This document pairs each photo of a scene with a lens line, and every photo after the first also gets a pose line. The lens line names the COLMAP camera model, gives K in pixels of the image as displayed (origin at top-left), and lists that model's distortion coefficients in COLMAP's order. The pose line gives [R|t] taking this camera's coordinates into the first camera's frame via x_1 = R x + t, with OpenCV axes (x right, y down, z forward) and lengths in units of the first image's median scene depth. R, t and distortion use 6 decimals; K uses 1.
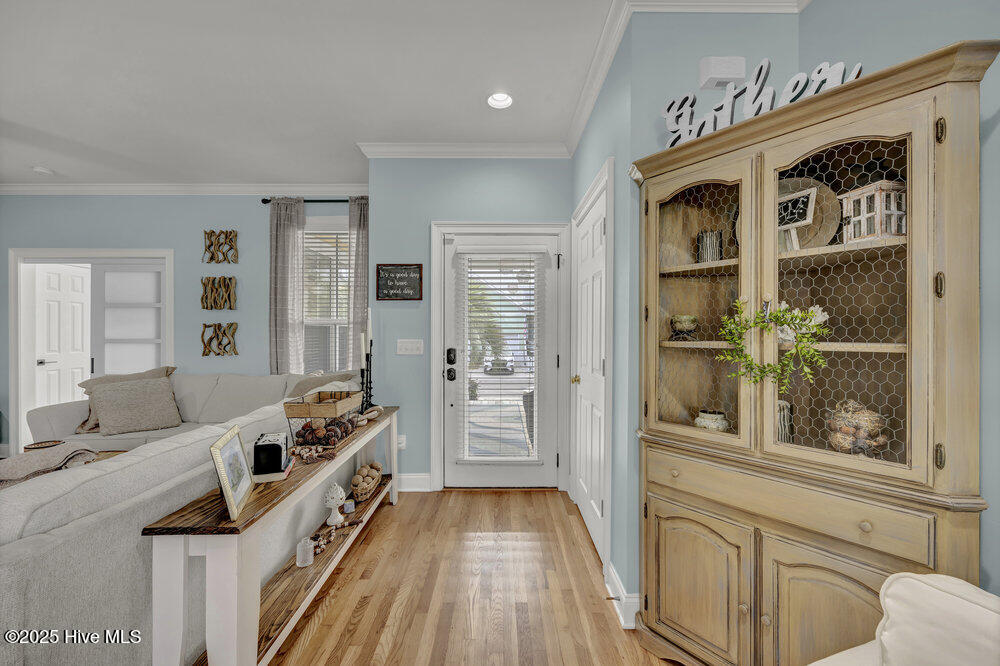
lens RADIAL K [[386.5, 0, 502.8], [0, 386.5, 334.6], [0, 0, 1]] dist [-0.002607, 0.000023]
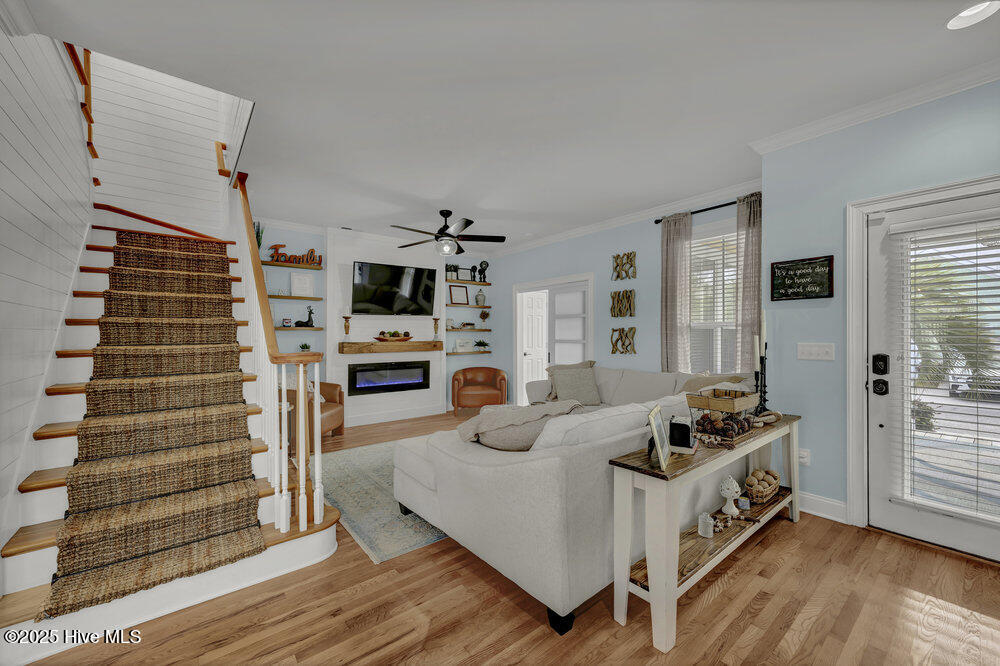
lens RADIAL K [[392.5, 0, 500.7], [0, 392.5, 334.6], [0, 0, 1]] dist [0.002926, -0.000115]
pose [[0.621554, -0.003402, -0.783364, 0.017190], [-0.001652, 0.999983, -0.005653, 0.000577], [0.783370, 0.004807, 0.621537, -0.124287]]
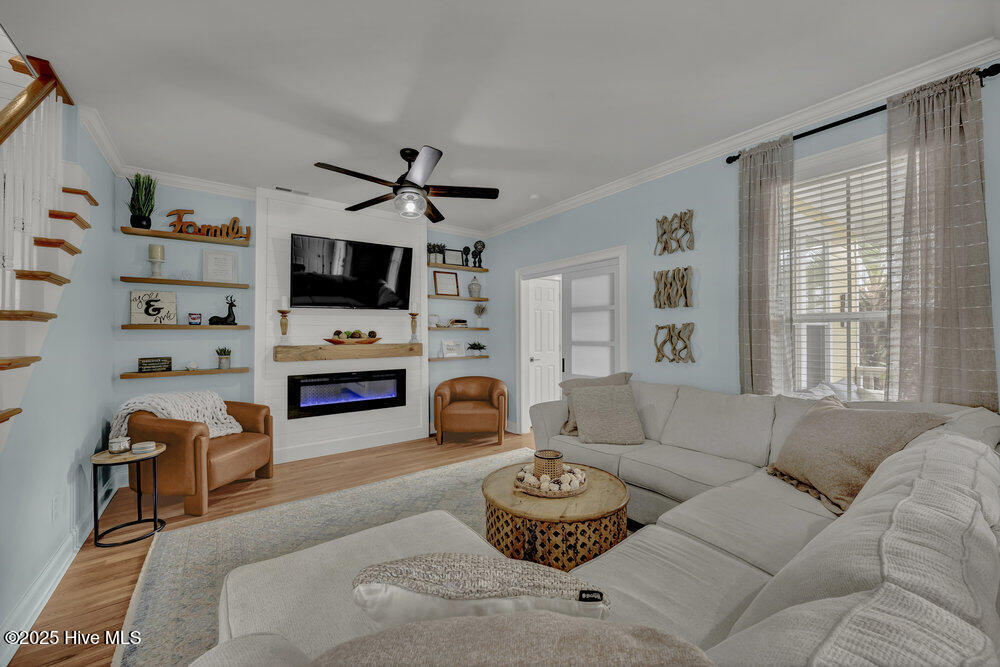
lens RADIAL K [[386.5, 0, 502.8], [0, 386.5, 335.1], [0, 0, 1]] dist [-0.002607, 0.000023]
pose [[0.600578, -0.004227, -0.799555, -0.358313], [0.001363, 0.999990, -0.004263, -0.002212], [0.799565, 0.001470, 0.600577, 0.244851]]
